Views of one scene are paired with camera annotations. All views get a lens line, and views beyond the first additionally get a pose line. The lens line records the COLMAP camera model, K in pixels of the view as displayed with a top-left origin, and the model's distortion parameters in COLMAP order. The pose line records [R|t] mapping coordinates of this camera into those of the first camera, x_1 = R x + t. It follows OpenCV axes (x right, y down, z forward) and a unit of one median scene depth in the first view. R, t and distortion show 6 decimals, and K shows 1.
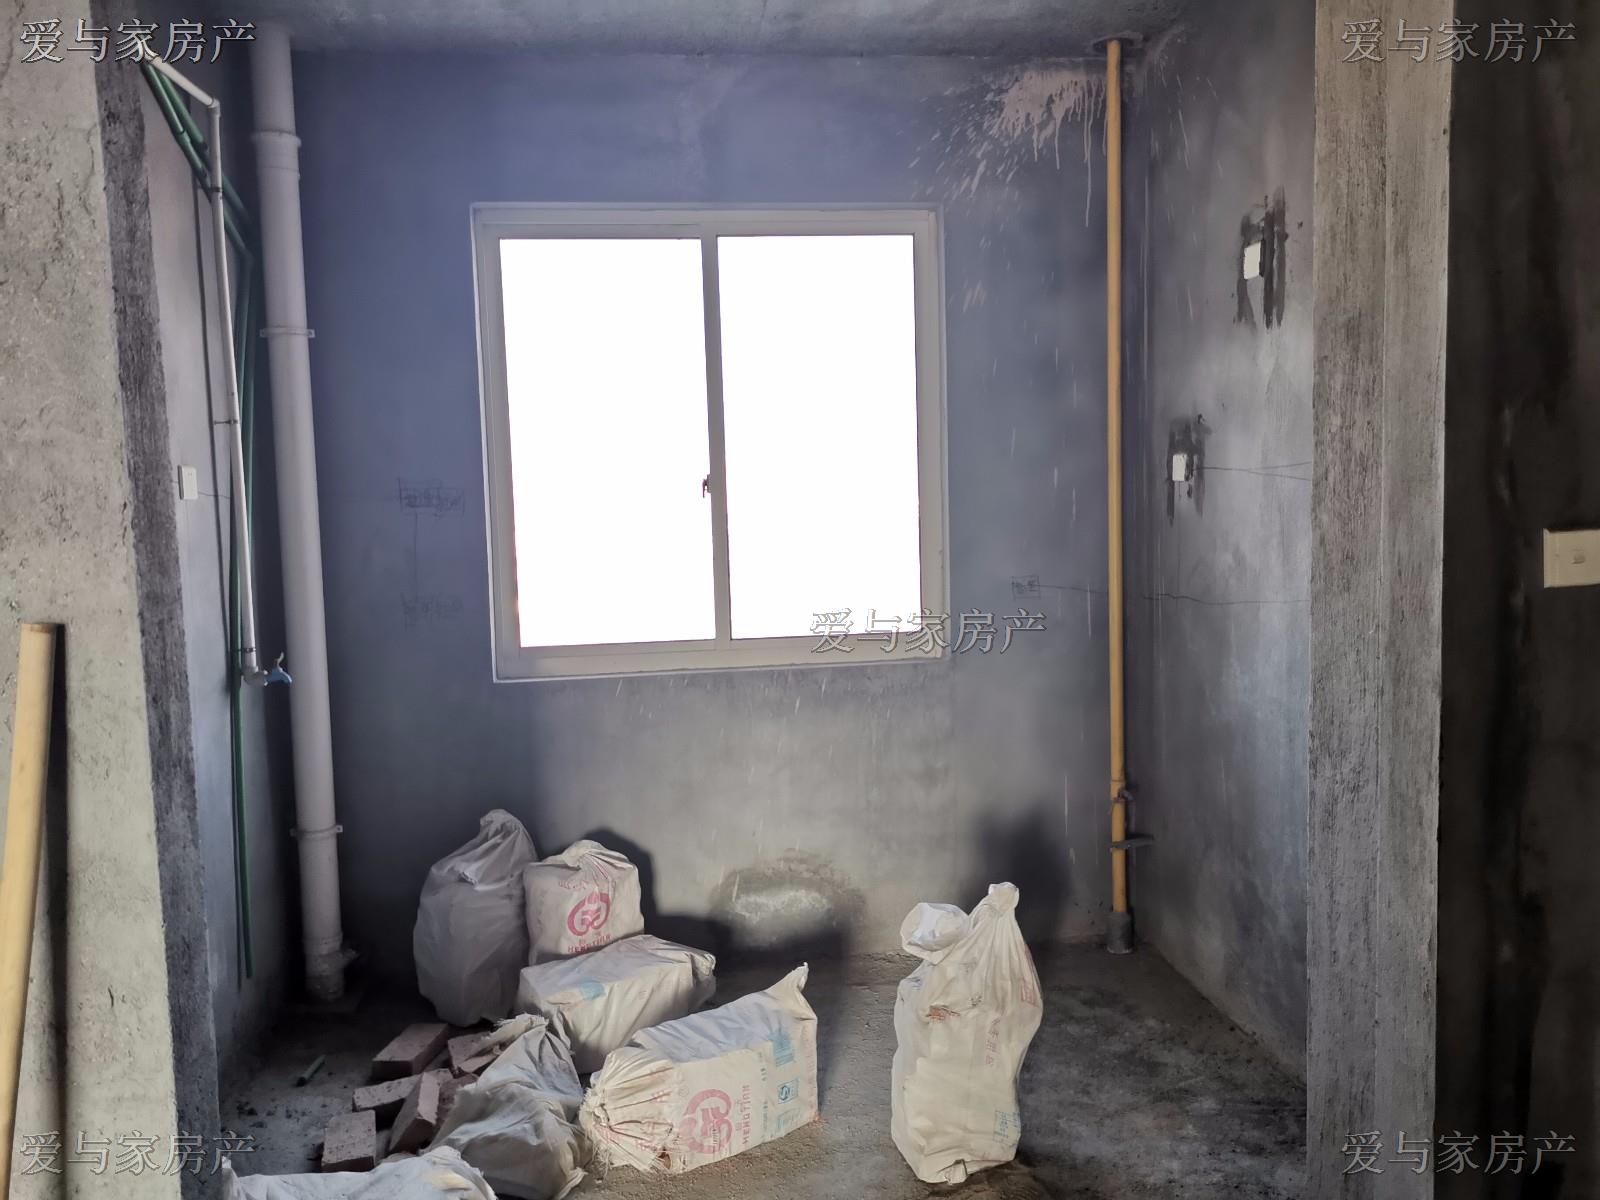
lens RADIAL K [[1224.8, 0, 800.0], [0, 1224.8, 600.0], [0, 0, 1]] dist [0.052797, -0.042068]
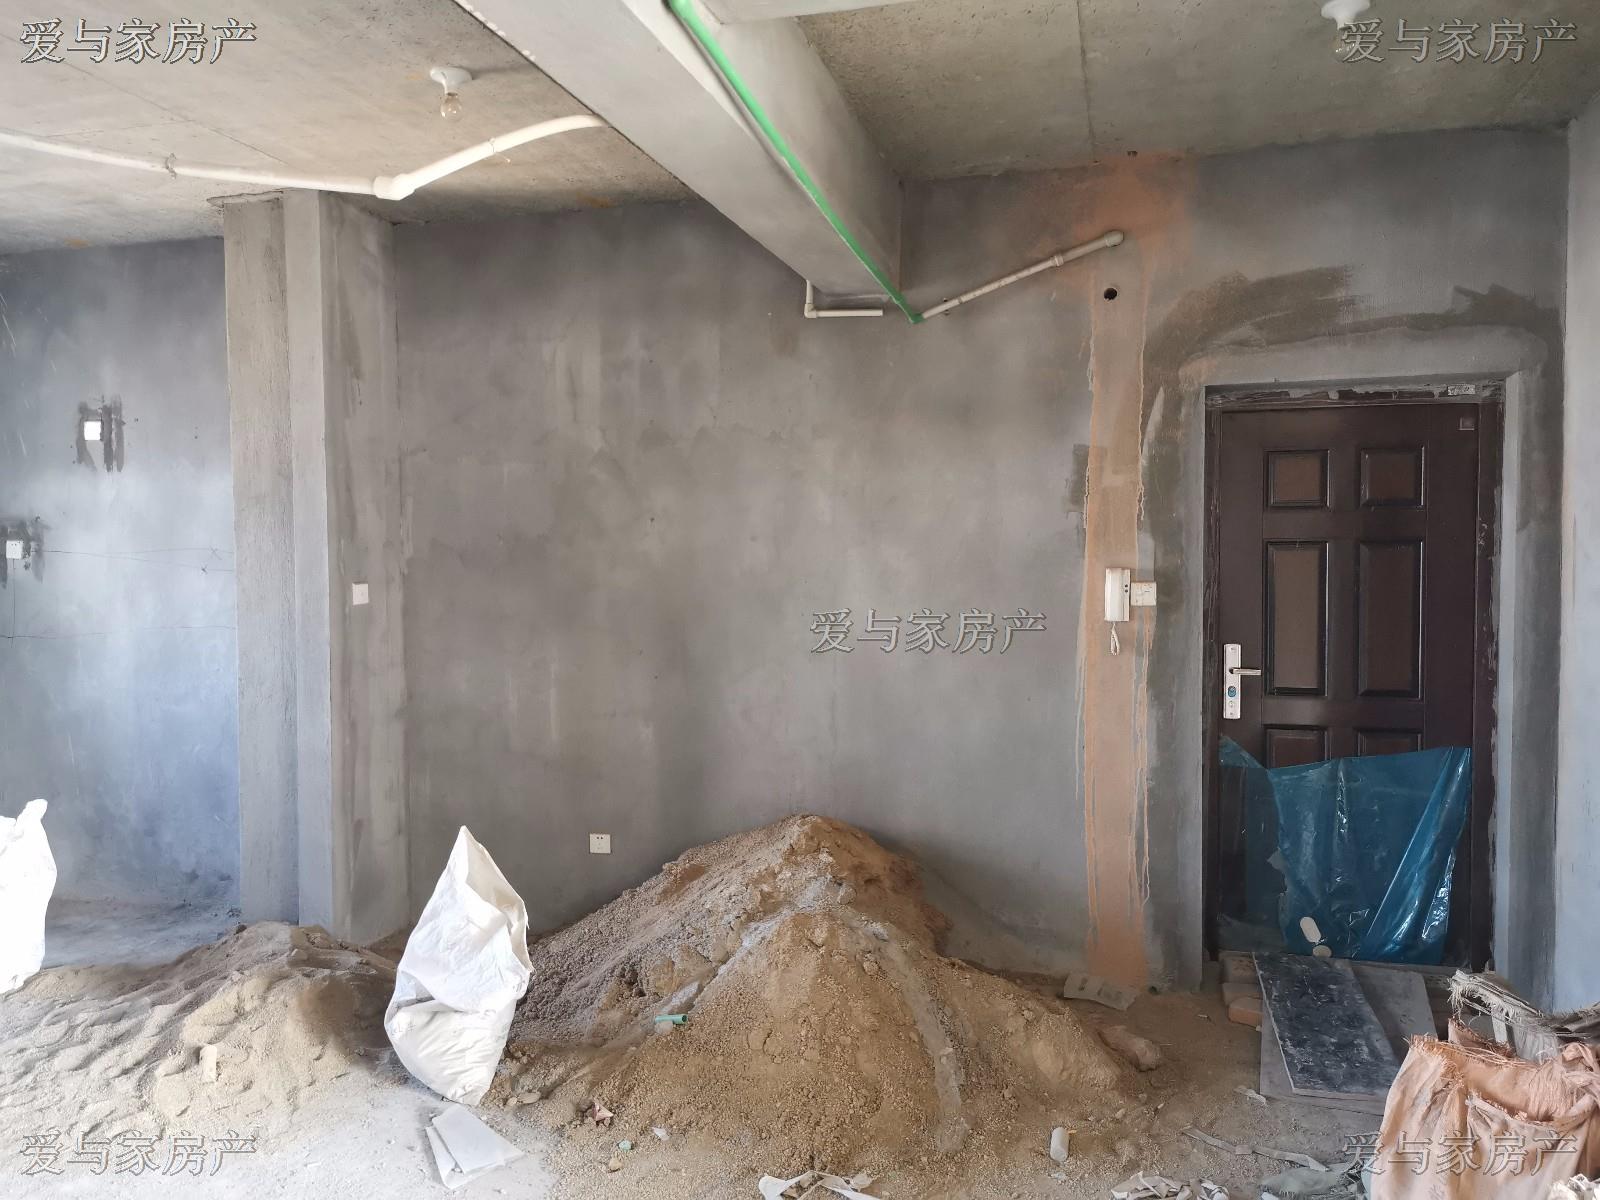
lens RADIAL K [[1245.2, 0, 800.0], [0, 1245.2, 600.0], [0, 0, 1]] dist [0.014525, -0.000049]
pose [[0.372423, -0.010146, 0.928008, -0.875591], [0.067816, 0.997565, -0.016309, 0.049971], [-0.925582, 0.069008, 0.372204, -0.519898]]
